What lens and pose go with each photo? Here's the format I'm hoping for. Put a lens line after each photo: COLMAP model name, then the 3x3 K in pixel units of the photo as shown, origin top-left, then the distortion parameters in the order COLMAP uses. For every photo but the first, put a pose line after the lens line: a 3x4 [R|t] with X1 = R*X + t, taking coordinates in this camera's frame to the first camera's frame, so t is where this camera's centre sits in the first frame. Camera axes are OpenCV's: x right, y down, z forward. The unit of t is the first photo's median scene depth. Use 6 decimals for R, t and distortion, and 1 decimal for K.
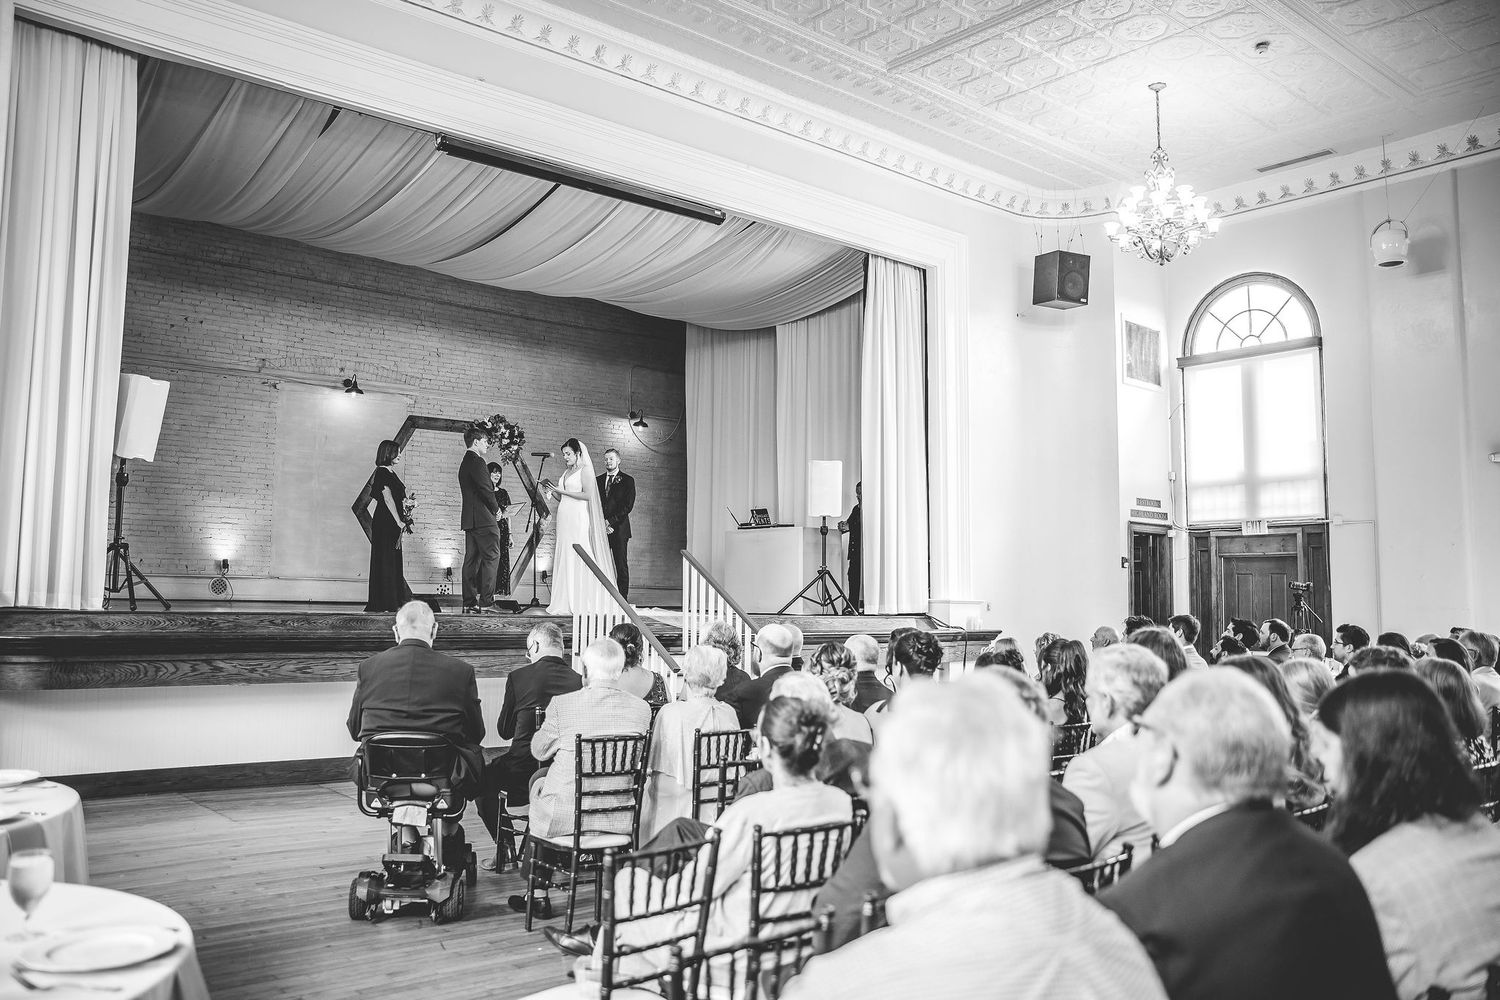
lens RADIAL K [[1194.8, 0, 725.5], [0, 1194.8, 487.2], [0, 0, 1]] dist [-0.111875, 0.147229]
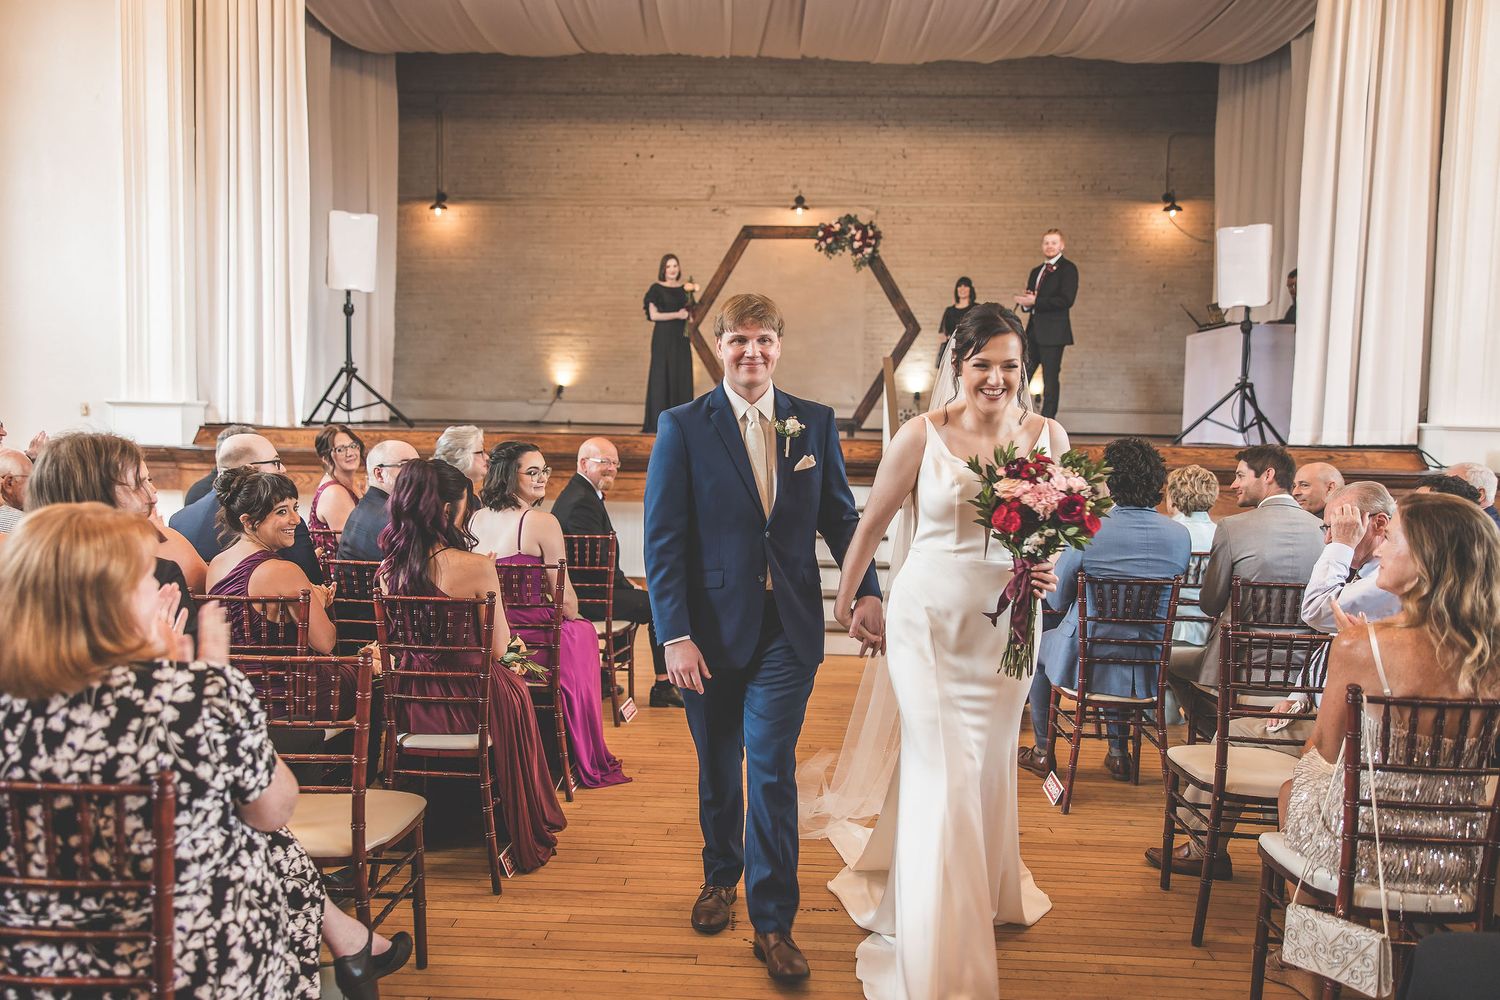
lens RADIAL K [[1172.1, 0, 735.5], [0, 1172.1, 507.4], [0, 0, 1]] dist [0.012226, 0.005285]
pose [[0.740656, 0.049641, -0.670048, 0.330226], [0.054129, 0.989617, 0.133149, 0.032795], [0.669701, -0.134886, 0.730279, 0.266846]]
